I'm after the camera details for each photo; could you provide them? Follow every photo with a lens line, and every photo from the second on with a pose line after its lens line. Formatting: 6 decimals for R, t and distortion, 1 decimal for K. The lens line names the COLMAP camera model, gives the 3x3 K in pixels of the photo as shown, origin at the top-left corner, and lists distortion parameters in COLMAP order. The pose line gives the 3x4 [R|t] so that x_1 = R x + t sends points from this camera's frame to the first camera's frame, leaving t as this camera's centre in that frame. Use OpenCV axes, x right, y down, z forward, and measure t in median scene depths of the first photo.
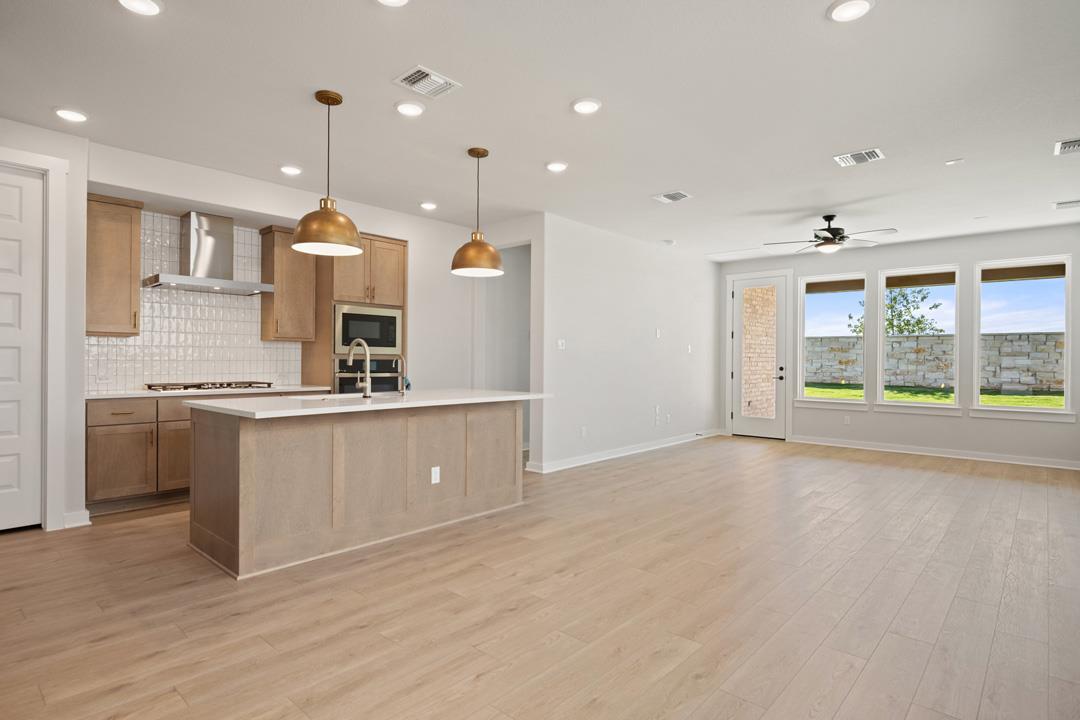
lens RADIAL K [[564.5, 0, 539.8], [0, 564.5, 357.9], [0, 0, 1]] dist [0.000346, -0.008505]
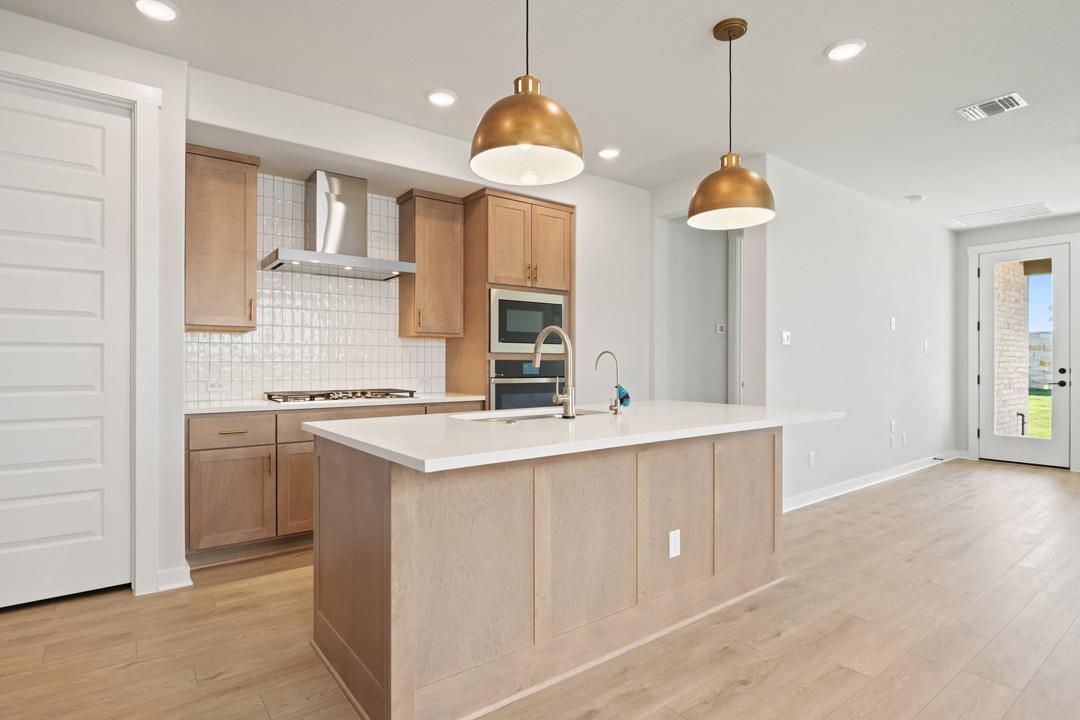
lens RADIAL K [[558.0, 0, 540.0], [0, 558.0, 360.0], [0, 0, 1]] dist [-0.000727, -0.009804]
pose [[0.982956, -0.006038, -0.183740, -0.159229], [0.005640, 0.999980, -0.002689, 0.004792], [0.183753, 0.001607, 0.982971, 0.271266]]
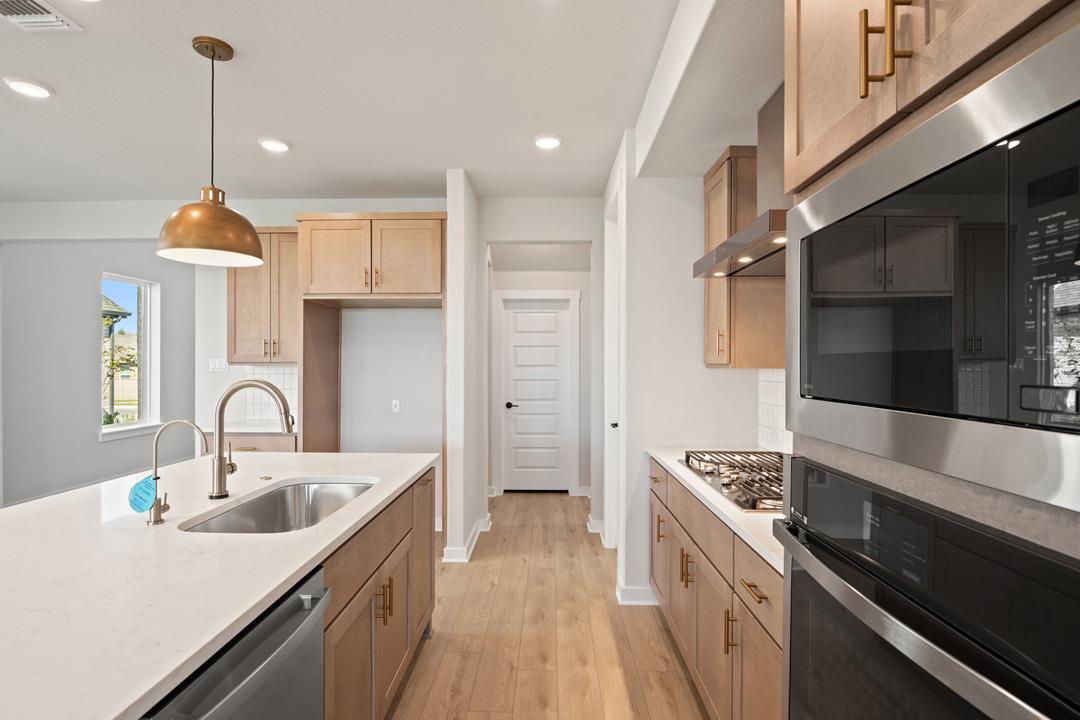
lens RADIAL K [[537.4, 0, 540.2], [0, 537.4, 365.0], [0, 0, 1]] dist [0.000688, 0.000003]
pose [[-0.755121, -0.007241, -0.655545, -0.150006], [-0.004858, 0.999973, -0.005450, -0.031956], [0.655567, -0.000931, -0.755136, 1.107285]]
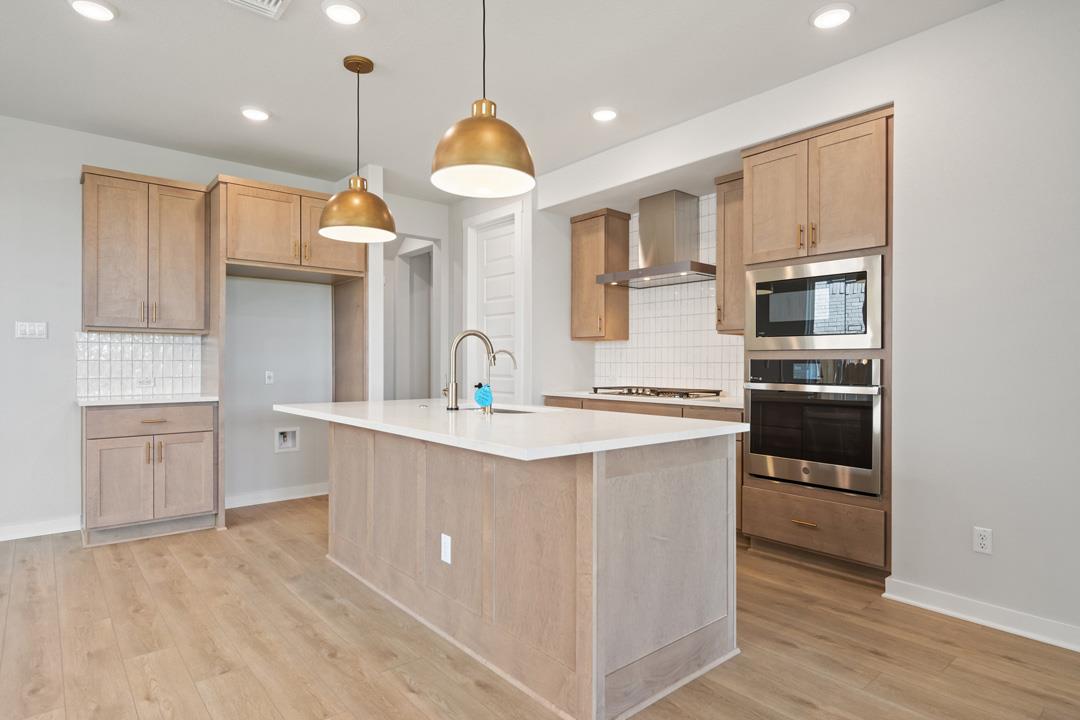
lens RADIAL K [[588.7, 0, 542.1], [0, 588.7, 362.1], [0, 0, 1]] dist [-0.000479, -0.001969]
pose [[-0.127289, -0.009227, -0.991823, 0.311321], [-0.001403, 0.999957, -0.009122, 0.011319], [0.991865, 0.000231, -0.127296, 0.867413]]
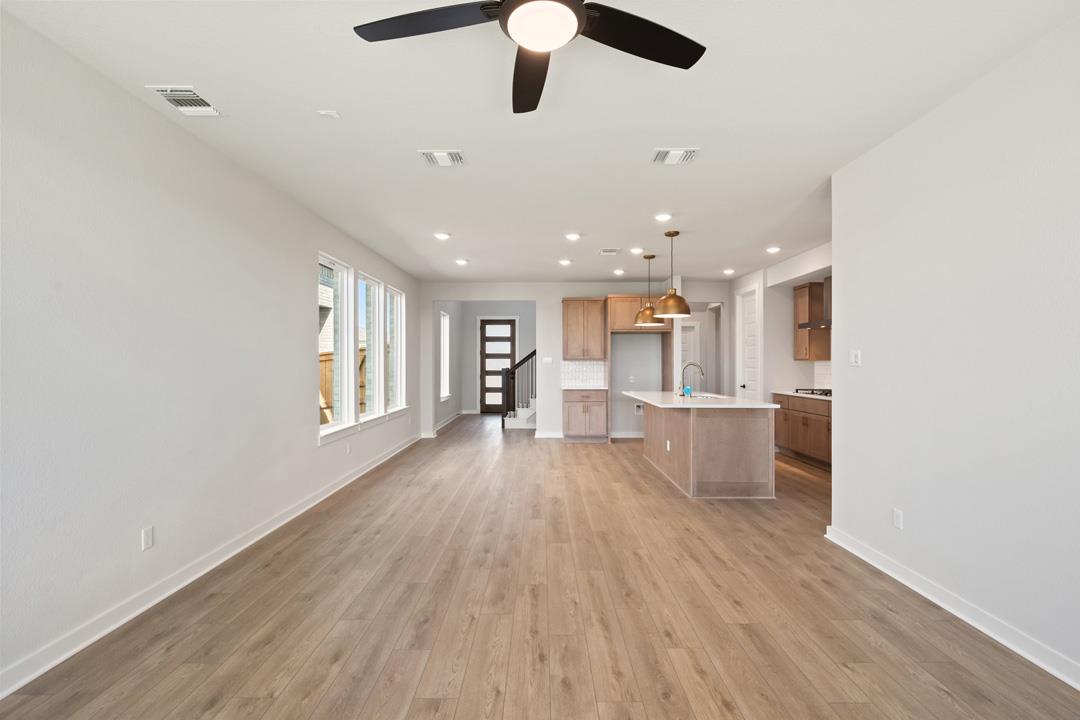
lens RADIAL K [[488.3, 0, 541.5], [0, 488.3, 363.2], [0, 0, 1]] dist [0.009937, -0.012855]
pose [[-0.741927, -0.006975, -0.670445, 0.762006], [-0.004293, 0.999975, -0.005652, -0.015438], [0.670467, -0.001315, -0.741938, 1.324924]]
